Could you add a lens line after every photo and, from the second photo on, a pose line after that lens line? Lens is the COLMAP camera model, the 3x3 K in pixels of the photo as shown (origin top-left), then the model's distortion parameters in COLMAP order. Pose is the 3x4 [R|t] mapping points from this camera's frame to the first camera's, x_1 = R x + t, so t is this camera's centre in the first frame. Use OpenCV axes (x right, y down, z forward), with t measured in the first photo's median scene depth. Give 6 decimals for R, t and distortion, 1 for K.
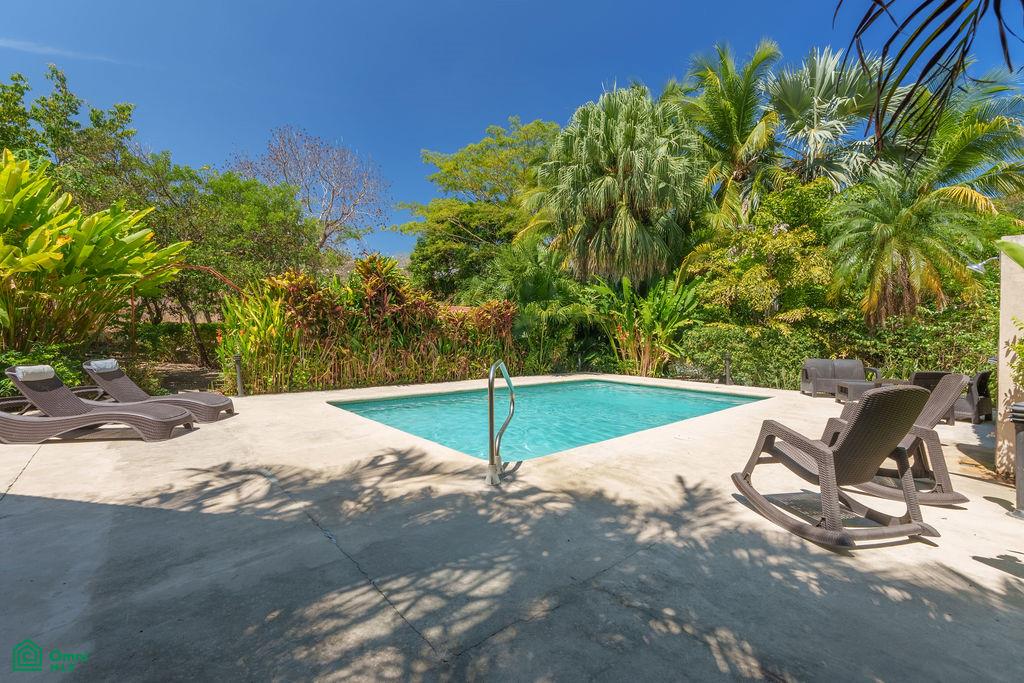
lens RADIAL K [[426.6, 0, 511.2], [0, 426.6, 355.7], [0, 0, 1]] dist [-0.001458, -0.000352]
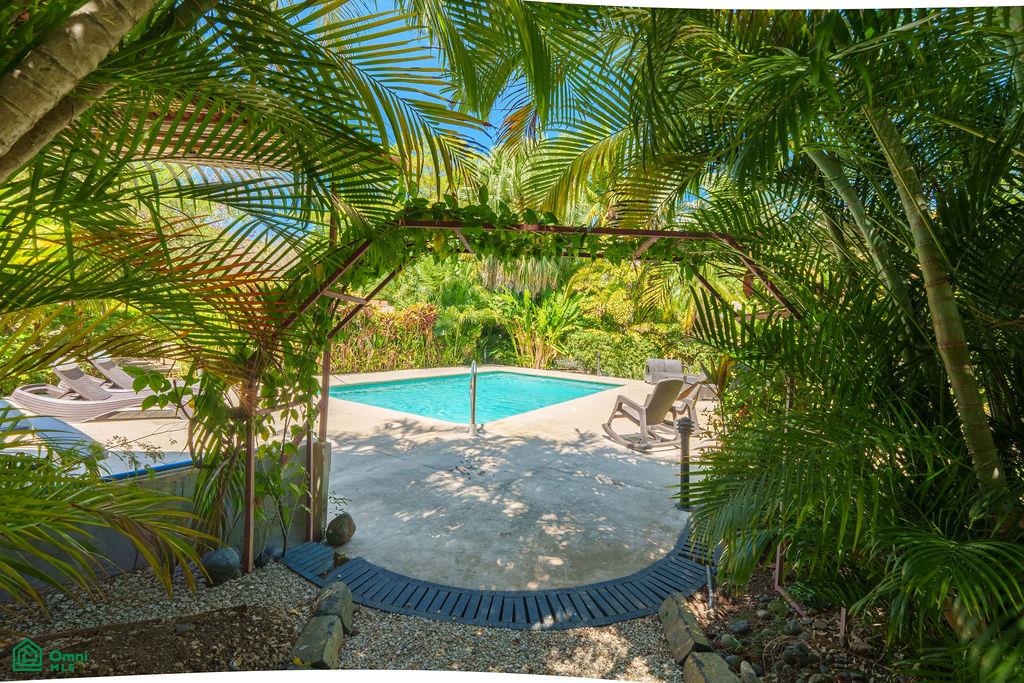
lens RADIAL K [[426.6, 0, 511.2], [0, 426.6, 355.7], [0, 0, 1]] dist [-0.001458, -0.000352]
pose [[0.962510, 0.018861, 0.270589, -0.112206], [-0.025687, 0.999434, 0.021708, -0.016516], [-0.270026, -0.027845, 0.962450, -0.202505]]
